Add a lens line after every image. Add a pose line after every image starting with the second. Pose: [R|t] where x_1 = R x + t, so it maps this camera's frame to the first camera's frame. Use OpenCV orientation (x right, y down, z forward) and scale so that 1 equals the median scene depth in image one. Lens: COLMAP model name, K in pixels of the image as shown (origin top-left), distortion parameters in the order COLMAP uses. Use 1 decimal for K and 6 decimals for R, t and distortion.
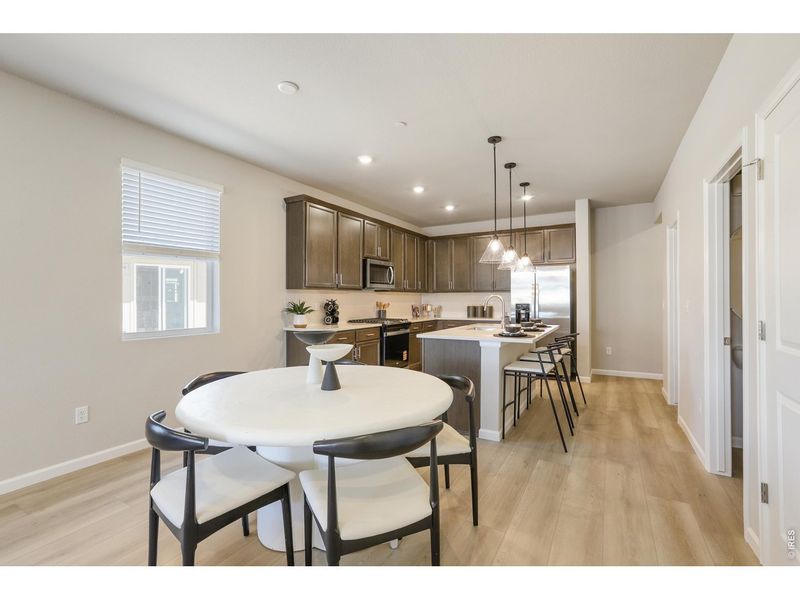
lens RADIAL K [[385.7, 0, 400.0], [0, 385.7, 300.0], [0, 0, 1]] dist [-0.001571, -0.000094]
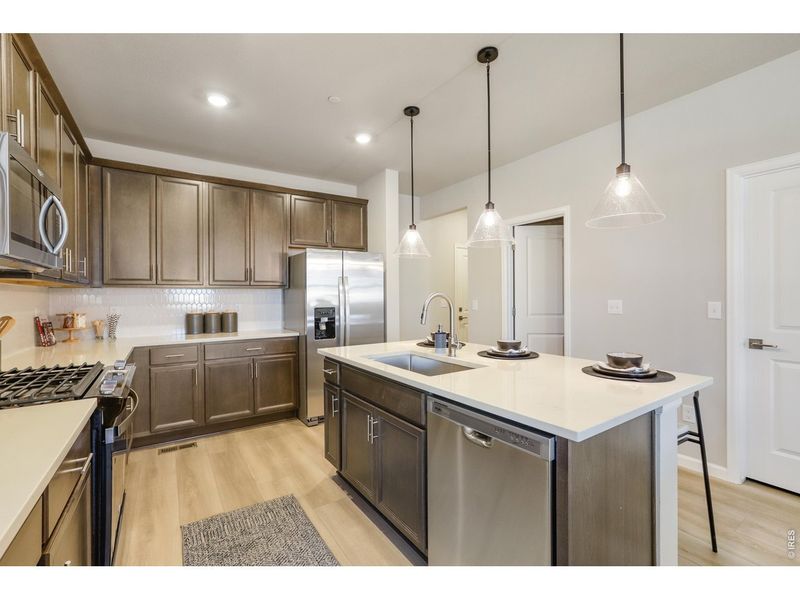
lens RADIAL K [[358.4, 0, 418.7], [0, 358.4, 302.0], [0, 0, 1]] dist [-0.000441, -0.000029]
pose [[0.439199, -0.014610, 0.898271, -0.149773], [0.003211, 0.999887, 0.014692, -0.006904], [-0.898384, -0.003568, 0.439196, 0.611430]]
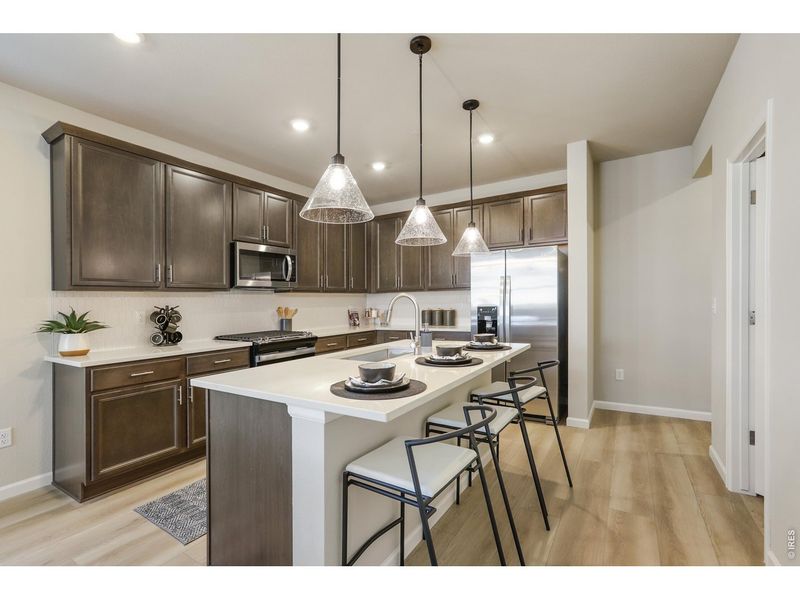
lens RADIAL K [[379.6, 0, 396.3], [0, 379.6, 310.7], [0, 0, 1]] dist [0.003560, 0.000528]
pose [[0.998588, -0.015182, -0.050907, 0.196869], [0.016402, 0.999586, 0.023640, -0.001549], [0.050527, -0.024442, 0.998424, 0.336129]]
